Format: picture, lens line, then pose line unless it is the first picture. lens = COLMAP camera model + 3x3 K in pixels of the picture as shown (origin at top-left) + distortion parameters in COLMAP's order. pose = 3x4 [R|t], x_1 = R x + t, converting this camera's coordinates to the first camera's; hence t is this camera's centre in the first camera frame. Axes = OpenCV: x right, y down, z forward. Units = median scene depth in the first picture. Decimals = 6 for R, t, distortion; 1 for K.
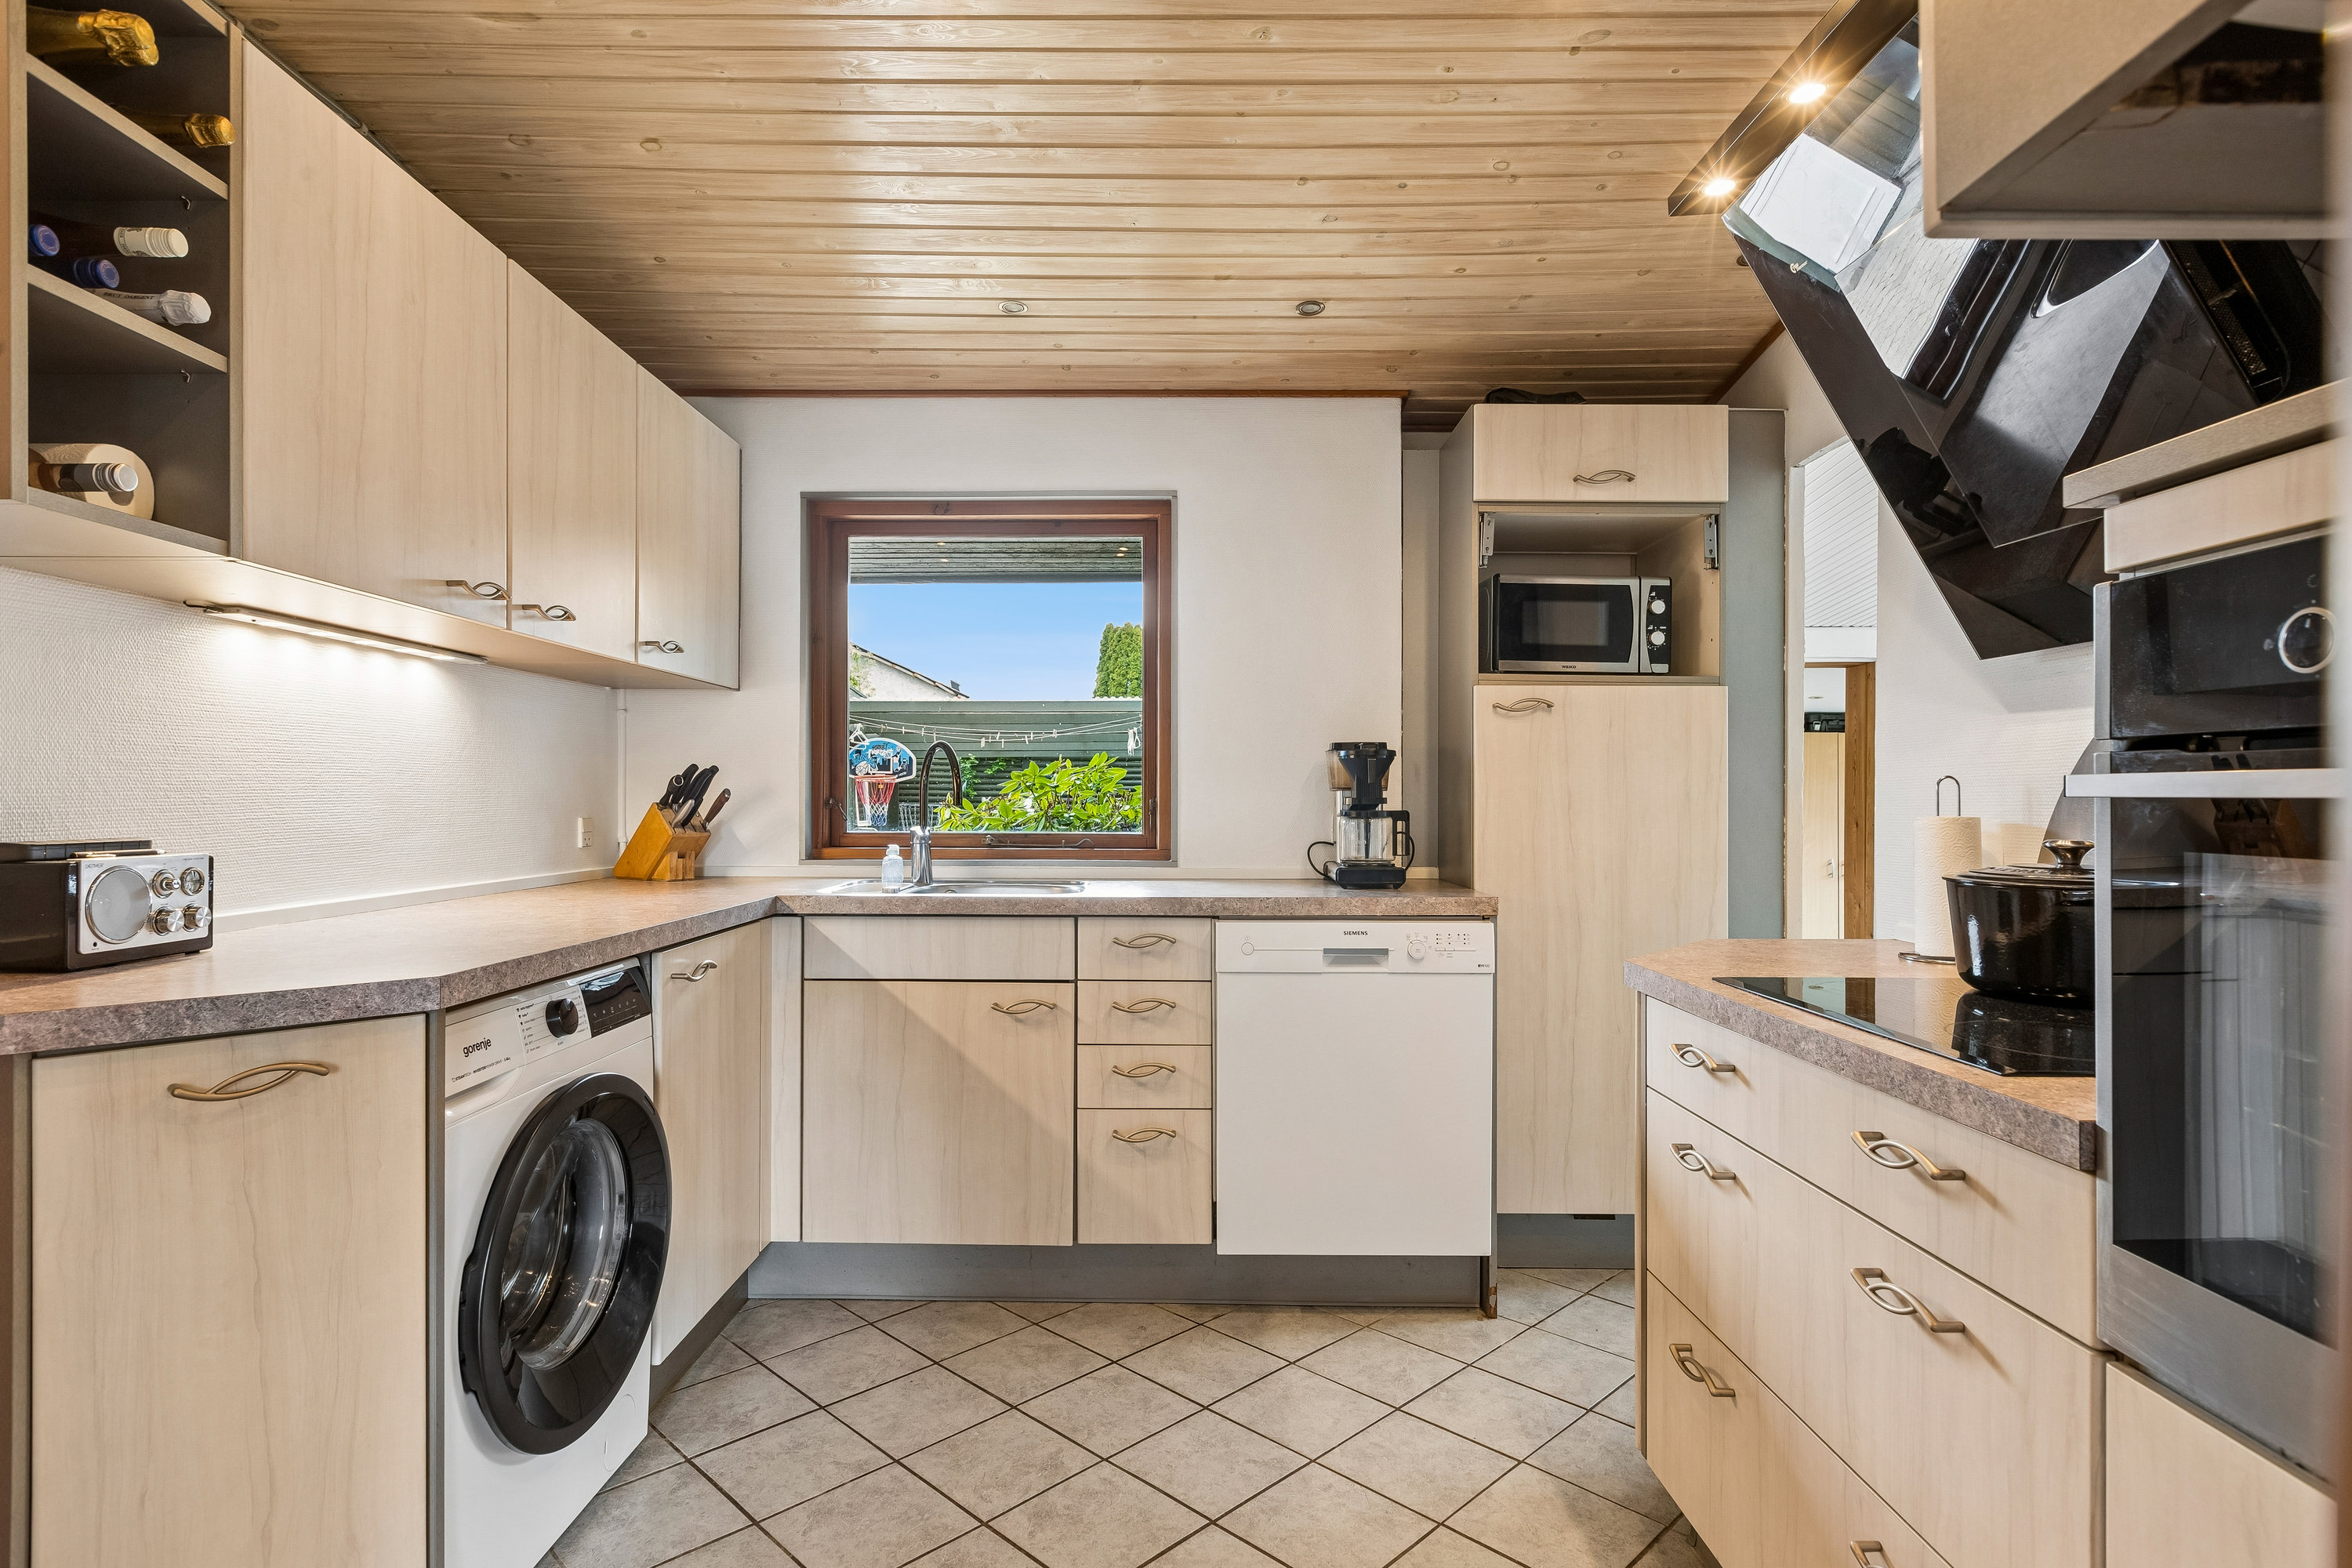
lens RADIAL K [[1191.8, 0, 1123.1], [0, 1191.8, 792.4], [0, 0, 1]] dist [-0.006563, 0.000194]
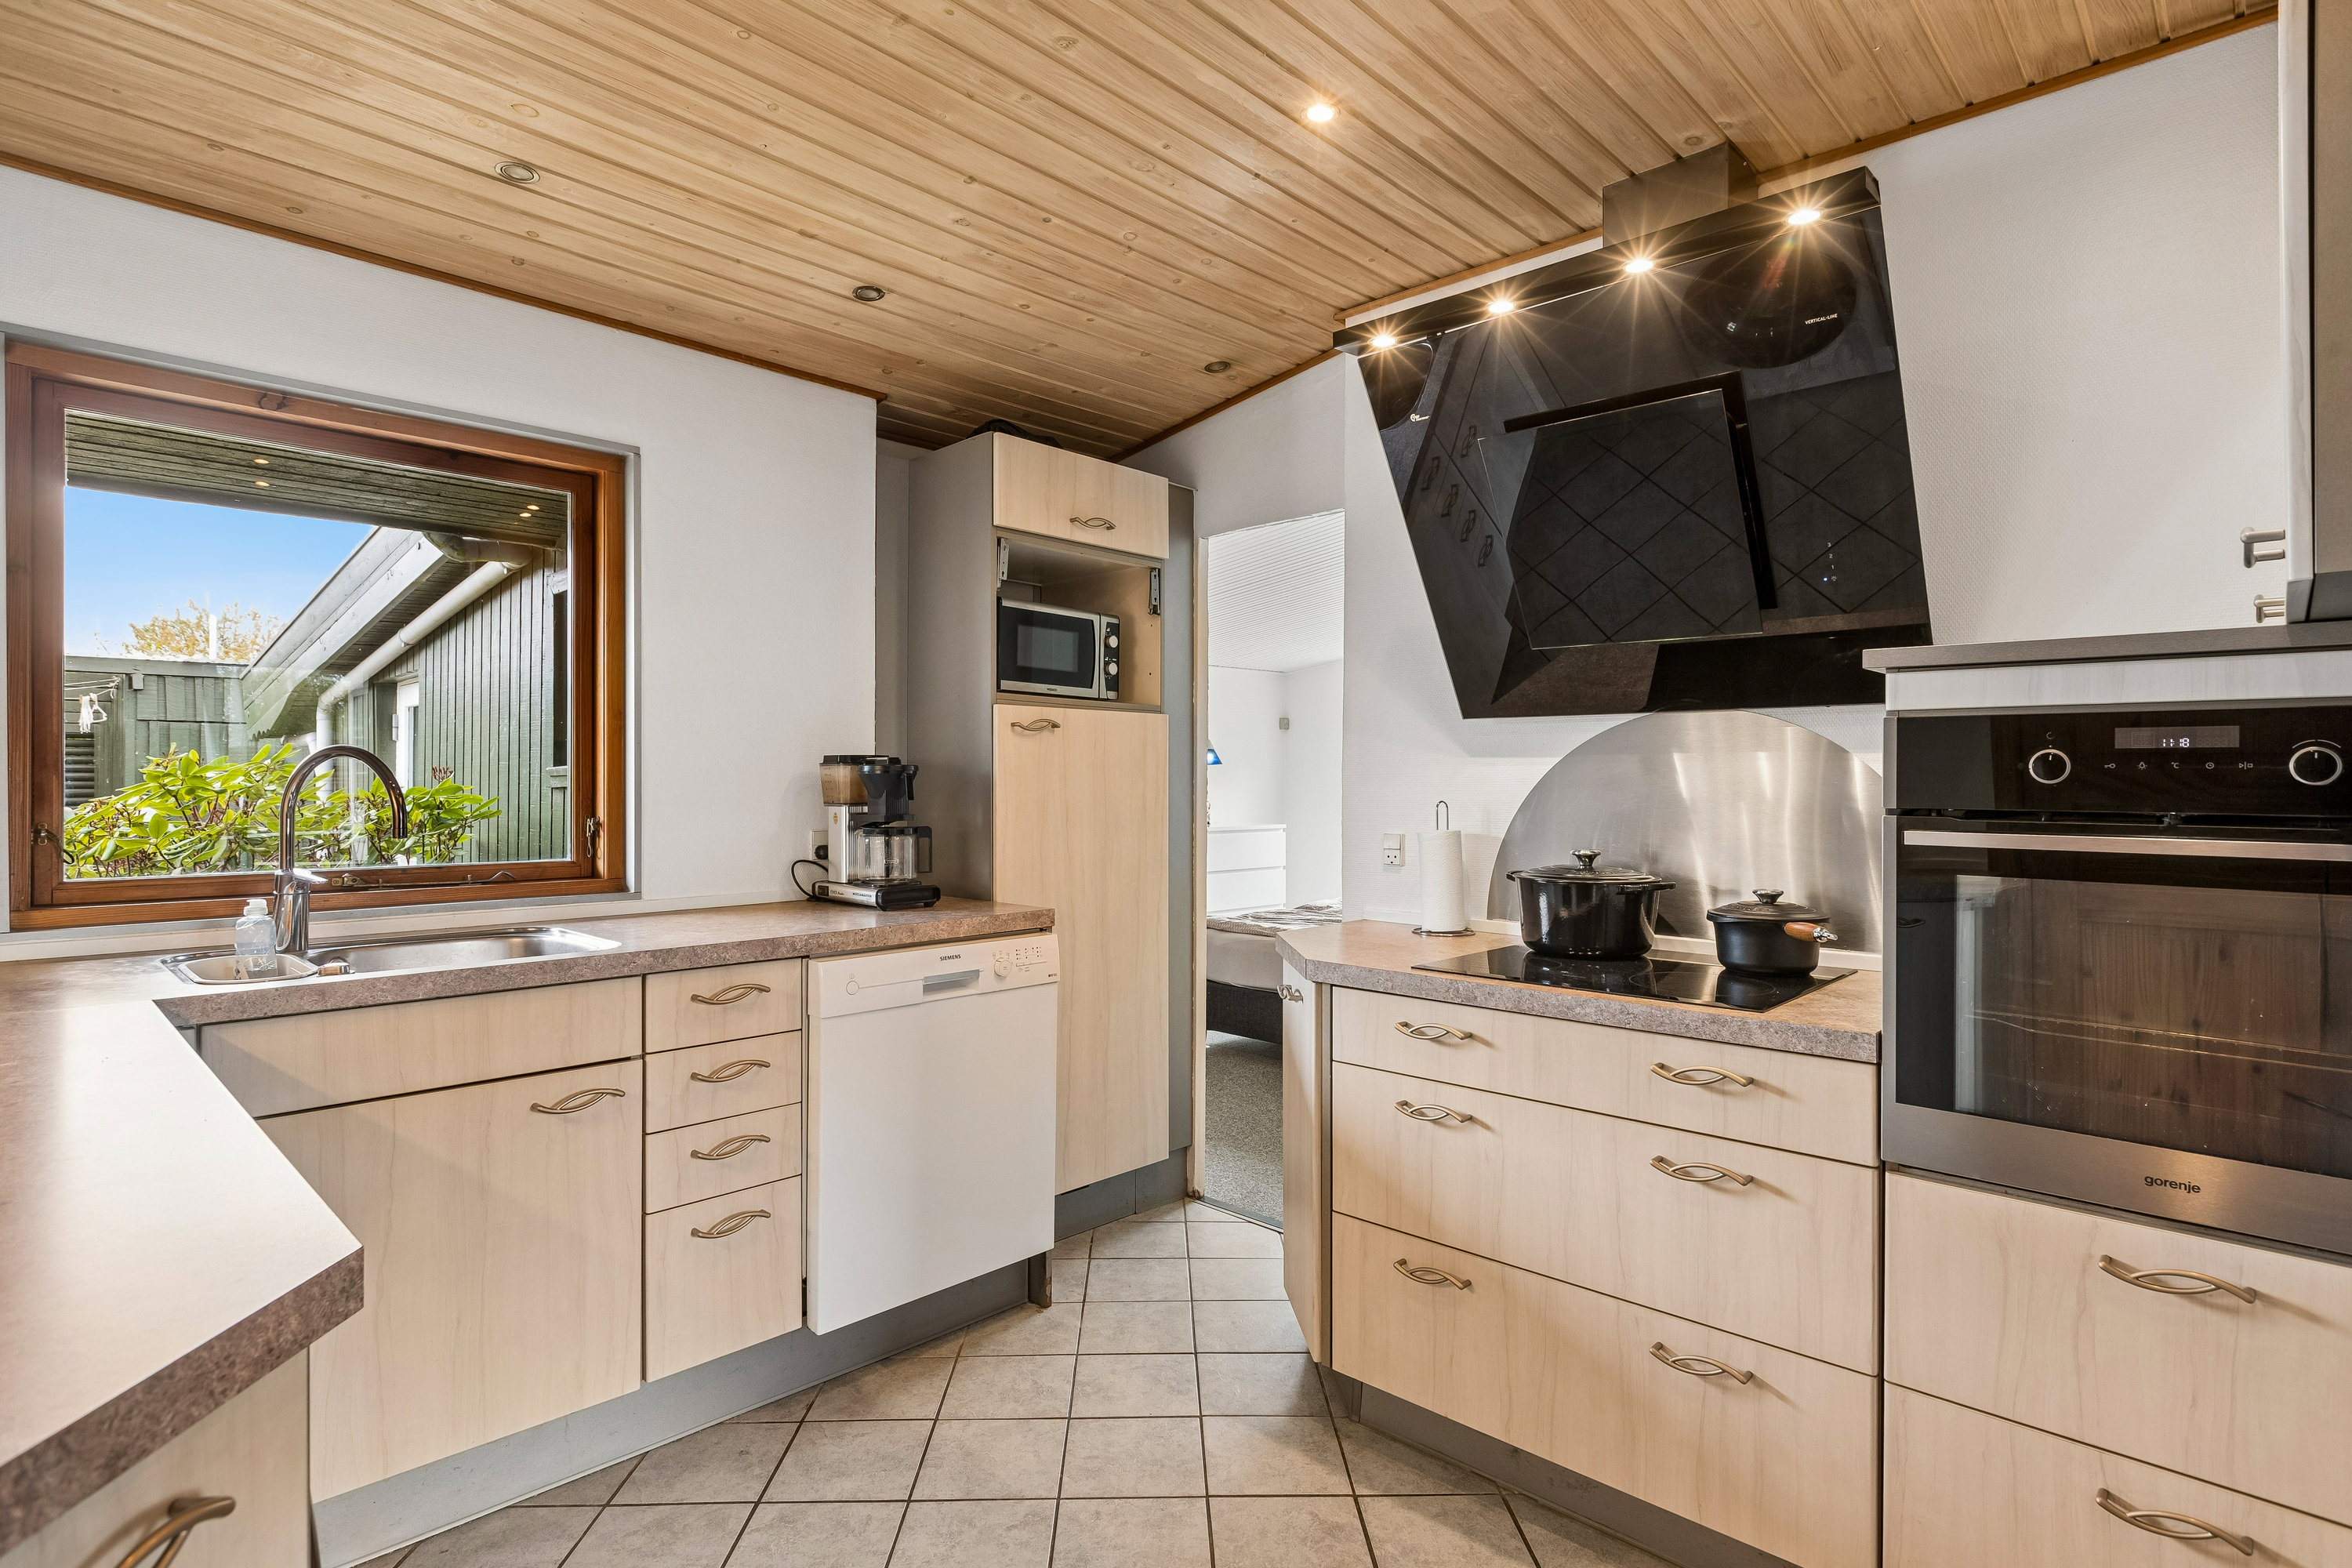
lens RADIAL K [[1191.8, 0, 1150.4], [0, 1191.8, 775.0], [0, 0, 1]] dist [-0.006563, 0.000194]
pose [[0.680466, 0.001095, 0.732779, -0.393513], [-0.002549, 0.999996, 0.000873, -0.031236], [-0.732775, -0.002462, 0.680466, 0.209240]]
